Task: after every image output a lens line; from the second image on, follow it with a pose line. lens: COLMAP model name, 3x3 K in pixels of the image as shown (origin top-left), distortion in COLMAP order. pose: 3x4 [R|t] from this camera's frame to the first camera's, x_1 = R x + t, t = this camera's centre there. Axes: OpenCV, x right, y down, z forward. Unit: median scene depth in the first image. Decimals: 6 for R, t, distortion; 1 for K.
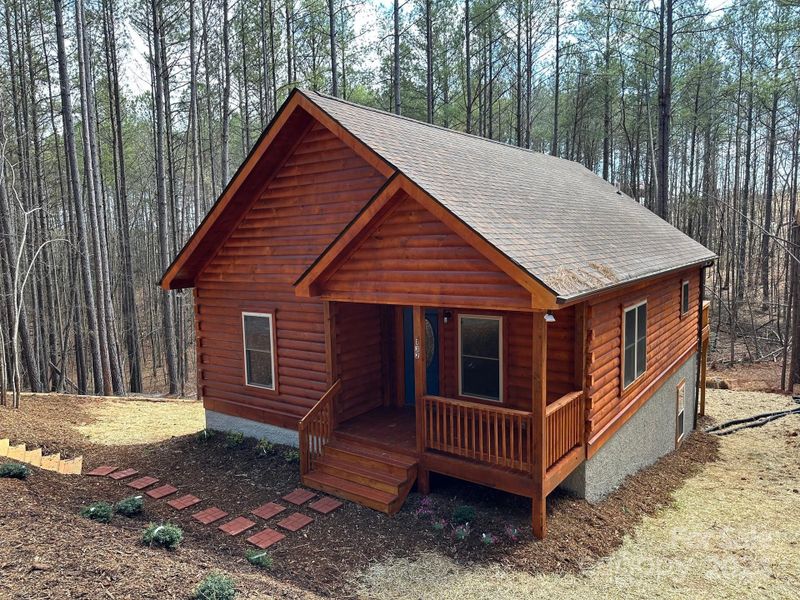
lens RADIAL K [[560.8, 0, 390.9], [0, 560.8, 298.3], [0, 0, 1]] dist [0.039876, -0.055872]
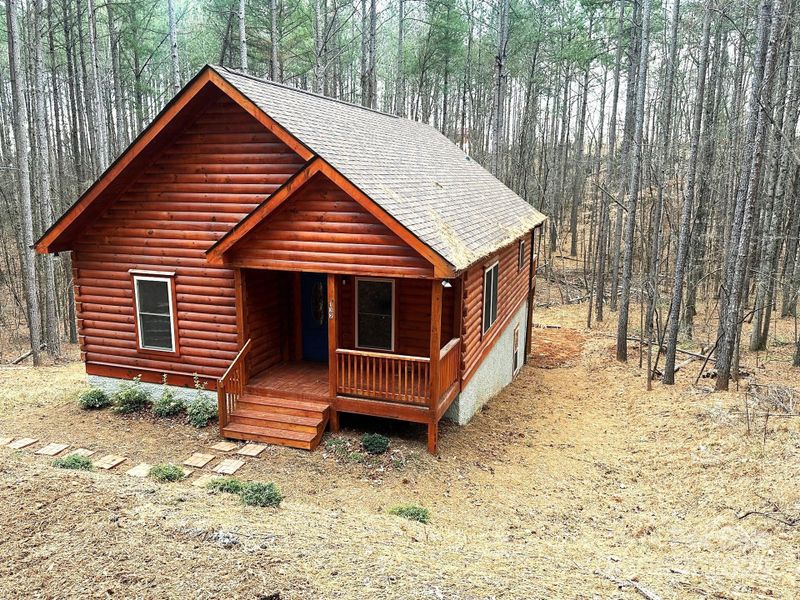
lens RADIAL K [[622.3, 0, 403.5], [0, 622.3, 301.6], [0, 0, 1]] dist [-0.002555, -0.007241]
pose [[0.947416, -0.030809, 0.318517, -0.204645], [-0.001760, 0.994838, 0.101461, -0.053565], [-0.319998, -0.096686, 0.942472, -0.239830]]
